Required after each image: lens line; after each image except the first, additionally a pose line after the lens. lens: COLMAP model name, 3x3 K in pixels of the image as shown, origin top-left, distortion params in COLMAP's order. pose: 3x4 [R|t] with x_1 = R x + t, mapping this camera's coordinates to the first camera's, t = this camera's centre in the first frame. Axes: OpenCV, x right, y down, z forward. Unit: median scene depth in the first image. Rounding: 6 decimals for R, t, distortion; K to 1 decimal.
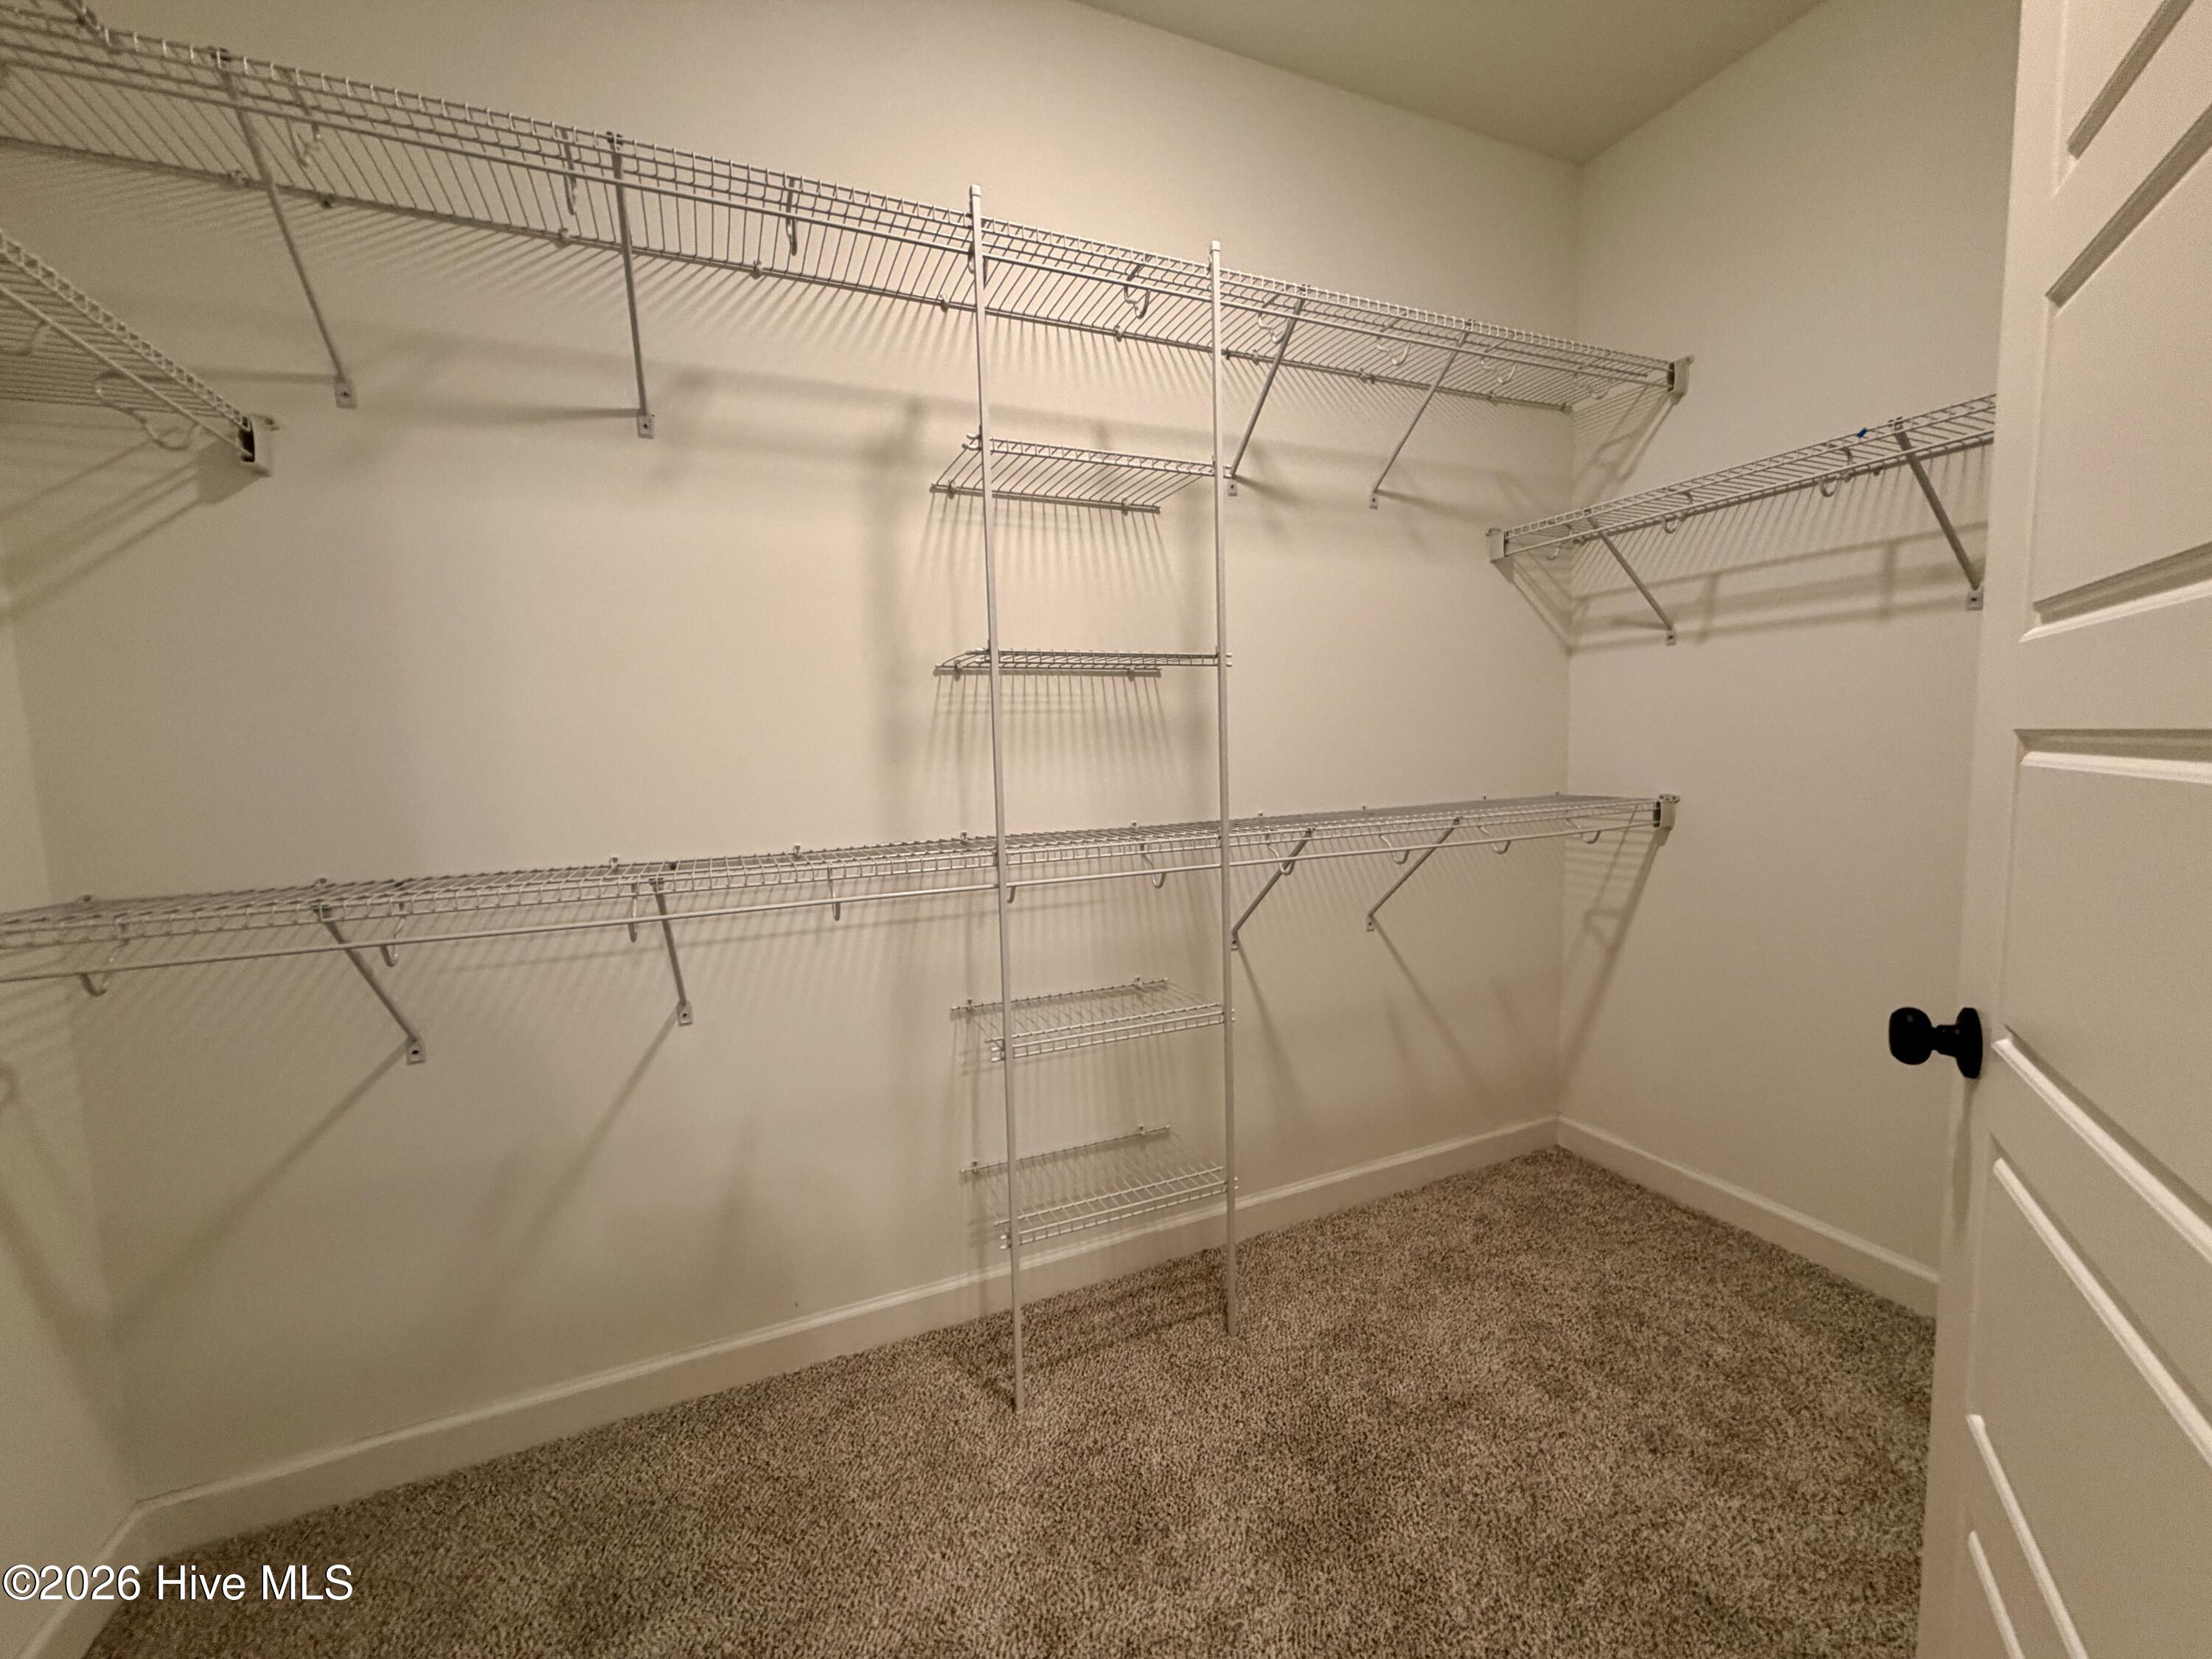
lens RADIAL K [[882.3, 0, 1105.6], [0, 882.3, 825.1], [0, 0, 1]] dist [0.000566, 0.000033]
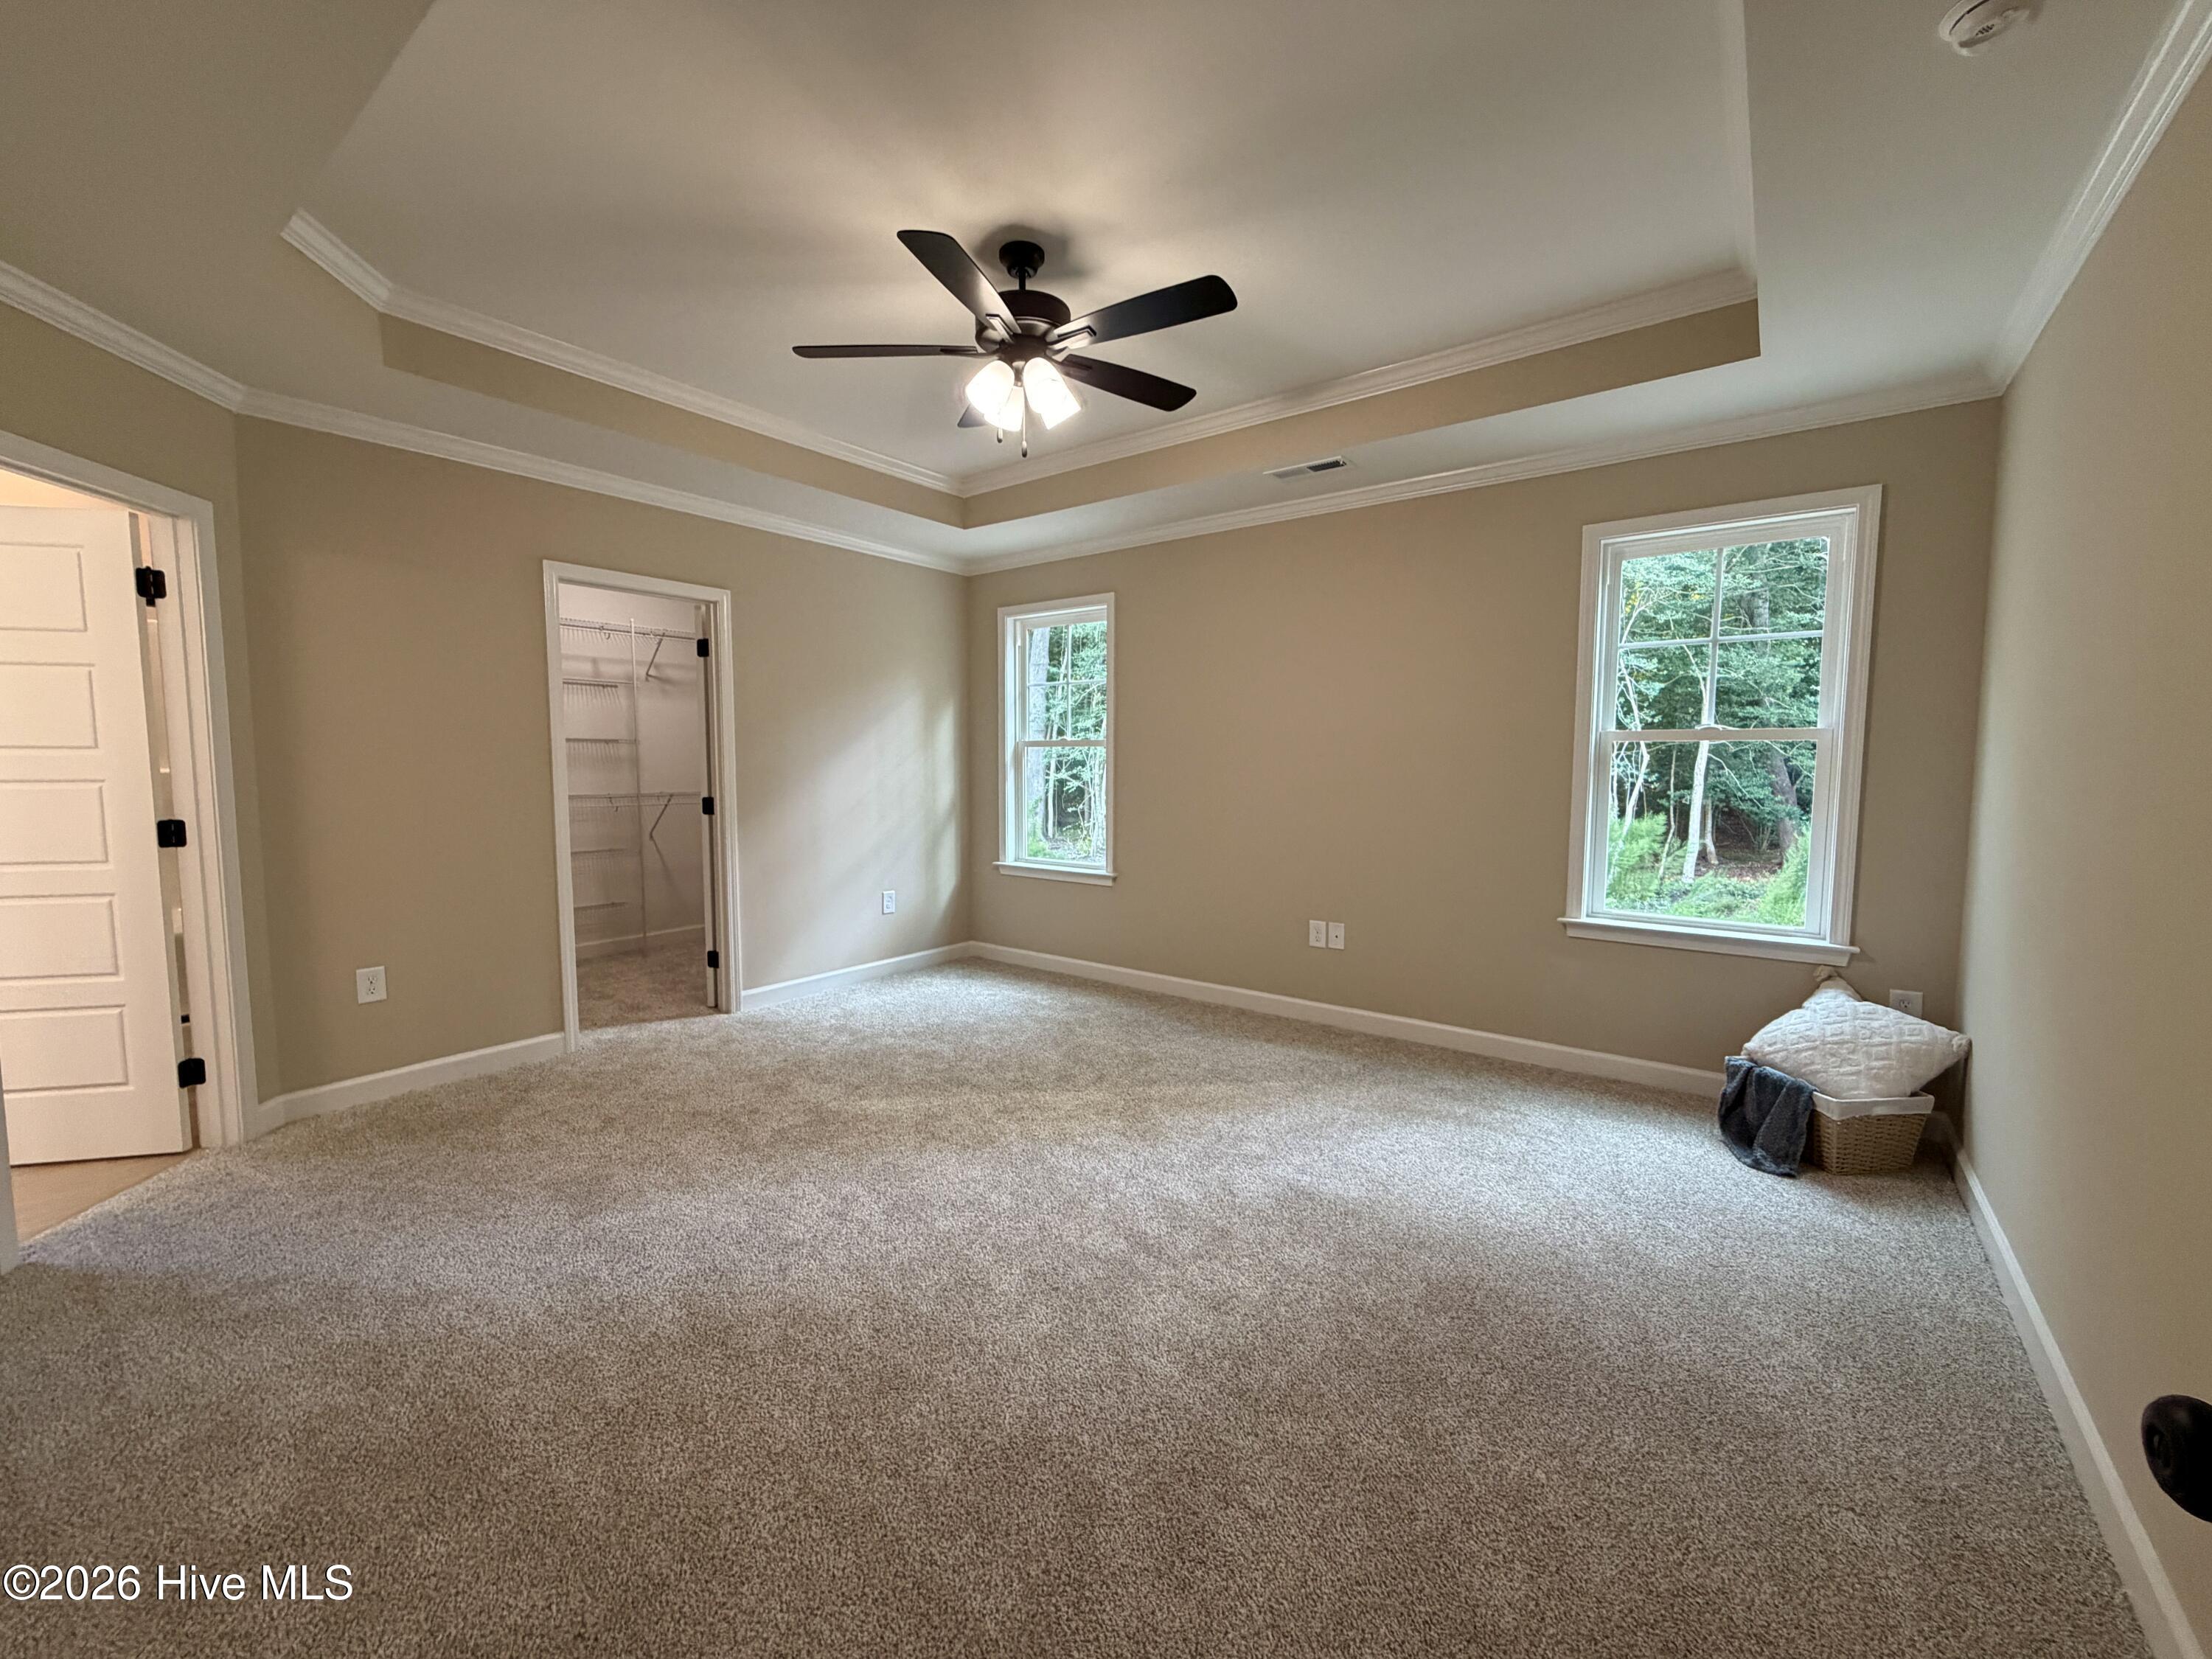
lens RADIAL K [[882.3, 0, 1105.6], [0, 882.3, 825.1], [0, 0, 1]] dist [0.000566, 0.000033]
pose [[0.873389, -0.006080, 0.486985, 0.046549], [0.015746, 0.999752, -0.015757, 0.180116], [-0.486768, 0.021430, 0.873268, -2.394824]]
